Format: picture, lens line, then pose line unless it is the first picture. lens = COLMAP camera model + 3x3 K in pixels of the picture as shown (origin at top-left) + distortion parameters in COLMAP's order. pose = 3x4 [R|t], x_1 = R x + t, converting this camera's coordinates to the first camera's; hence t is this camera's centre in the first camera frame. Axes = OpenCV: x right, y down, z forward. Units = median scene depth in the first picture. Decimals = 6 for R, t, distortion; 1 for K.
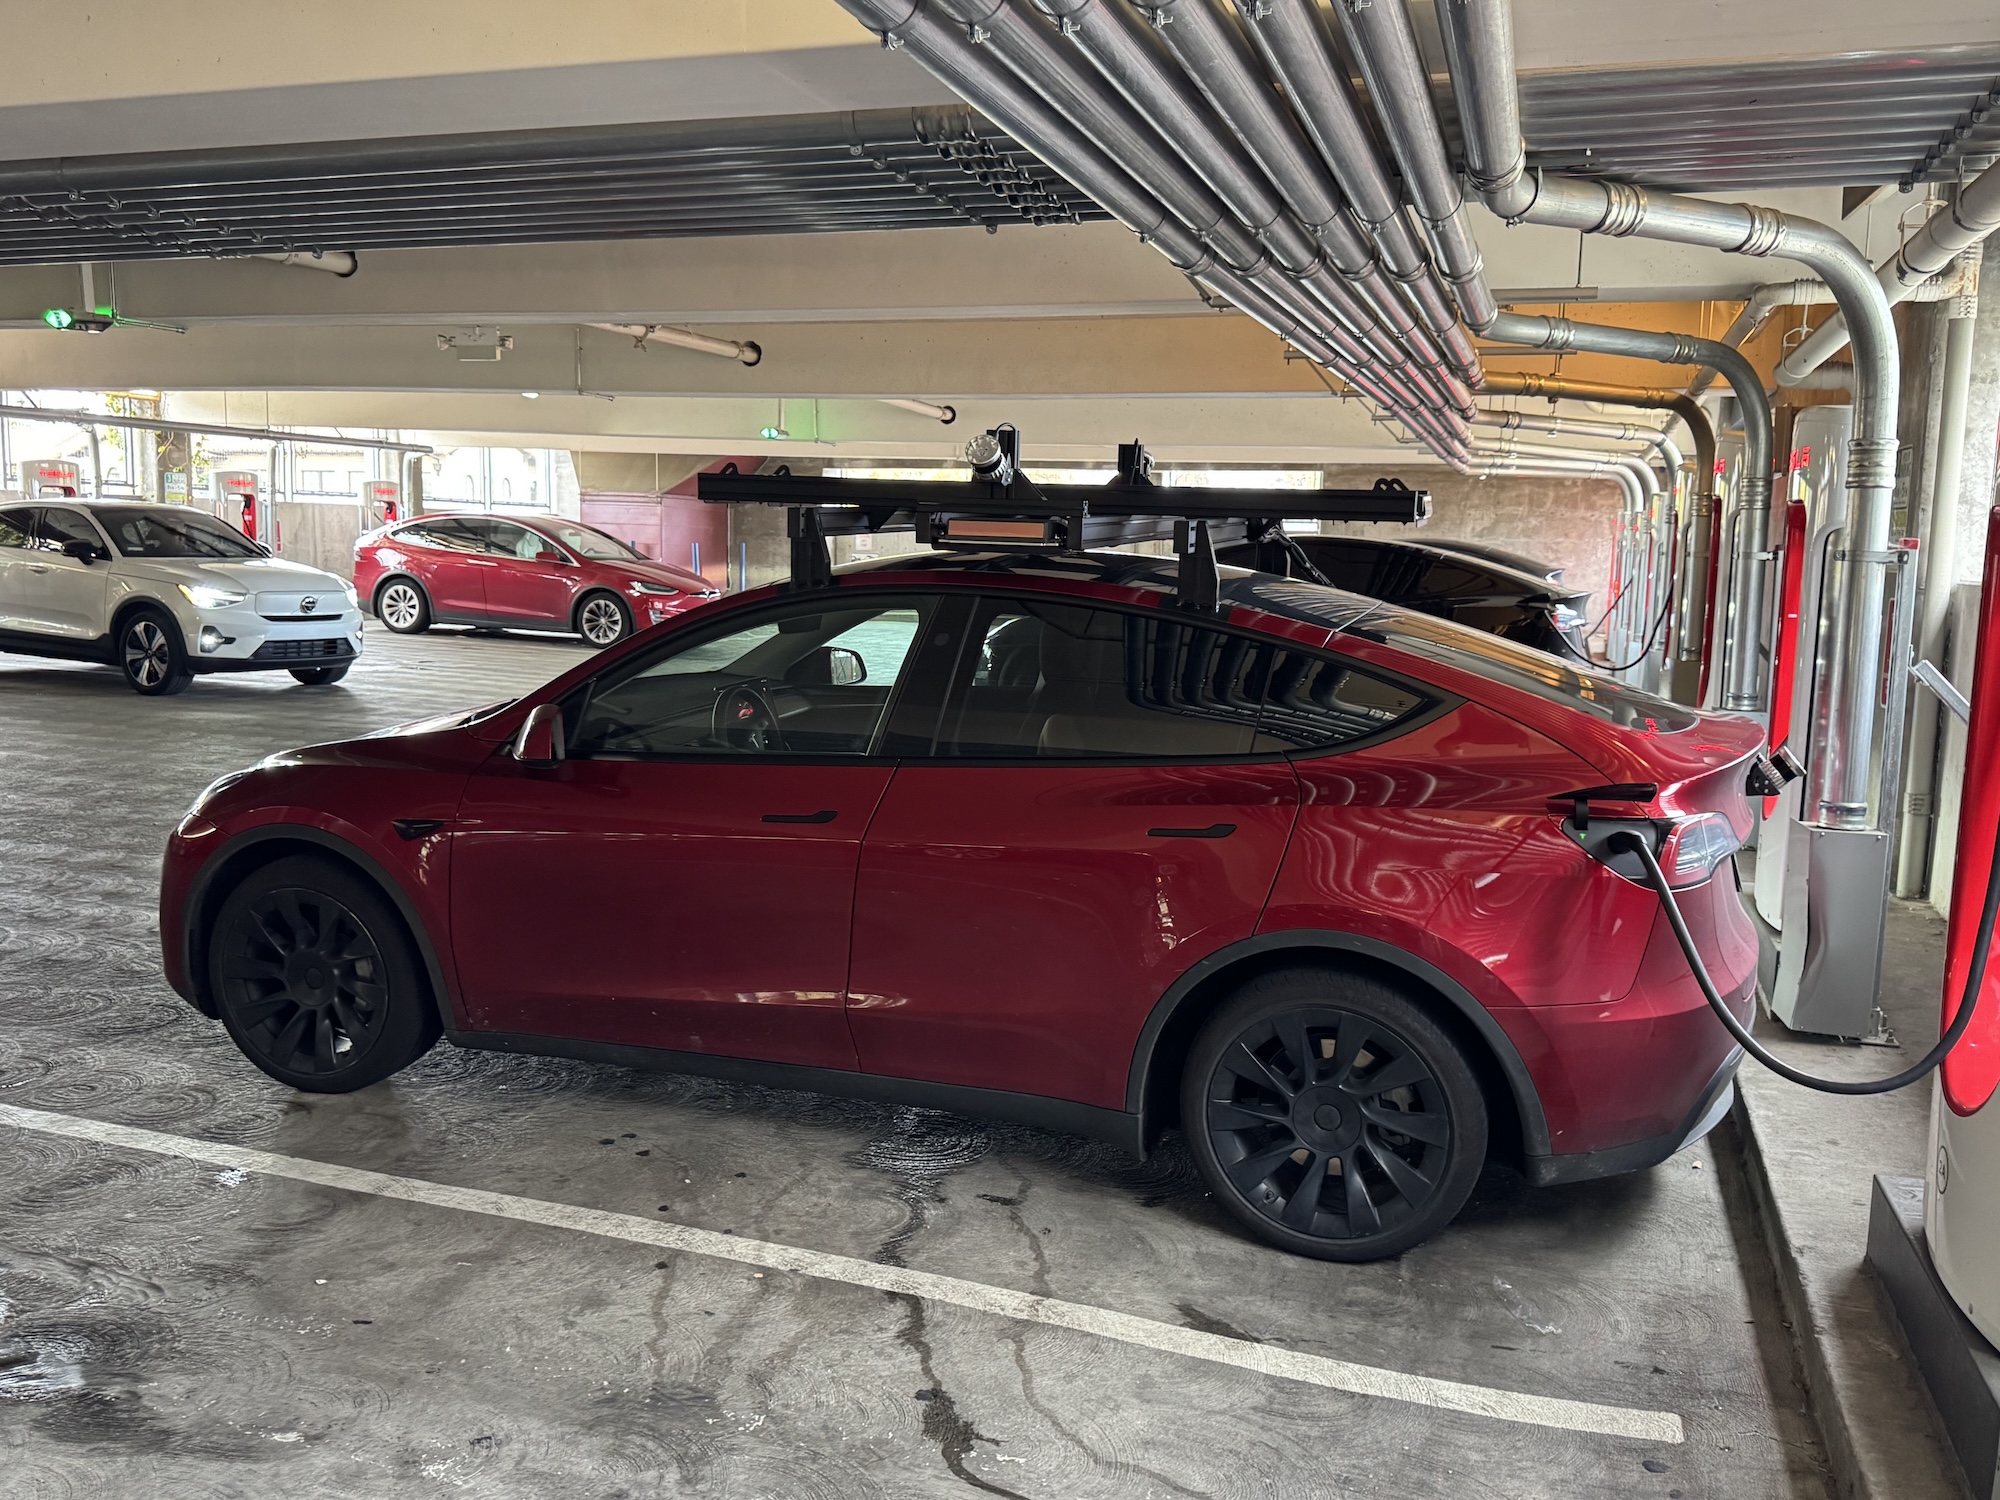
lens RADIAL K [[1630.2, 0, 993.8], [0, 1630.2, 755.6], [0, 0, 1]] dist [0.132620, 0.001359]
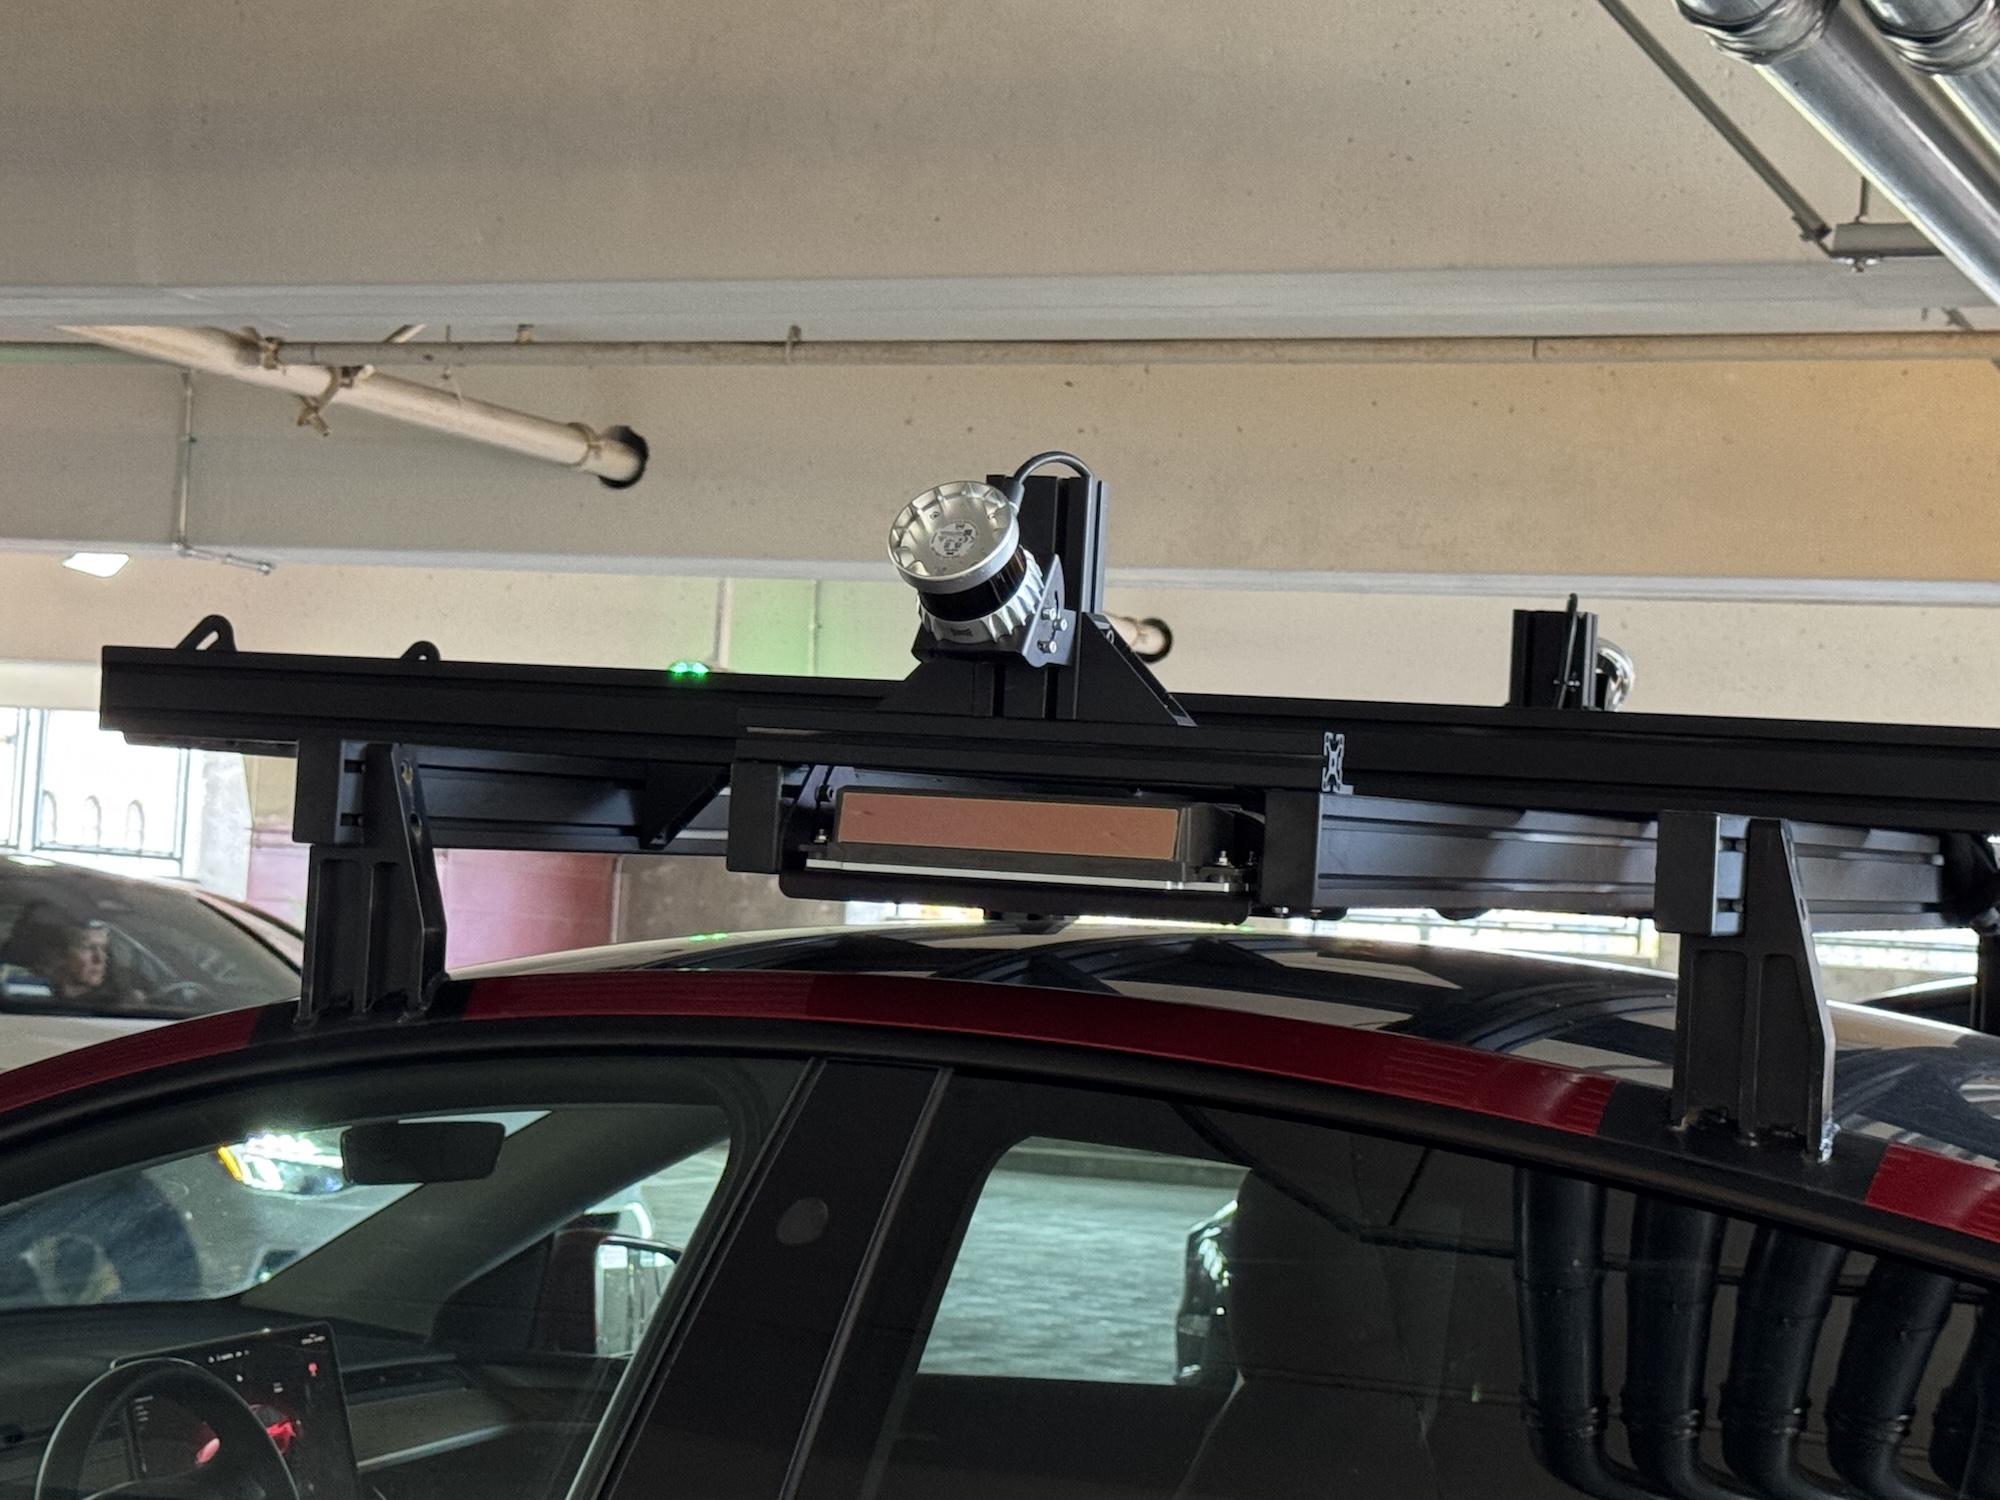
lens RADIAL K [[3985.4, 0, 999.8], [0, 3985.4, 745.1], [0, 0, 1]] dist [0.088622, 0.000000]
pose [[0.996174, 0.031848, -0.081380, 0.045535], [-0.046703, 0.981110, -0.187731, -0.022578], [0.073864, 0.190813, 0.978843, 0.290458]]
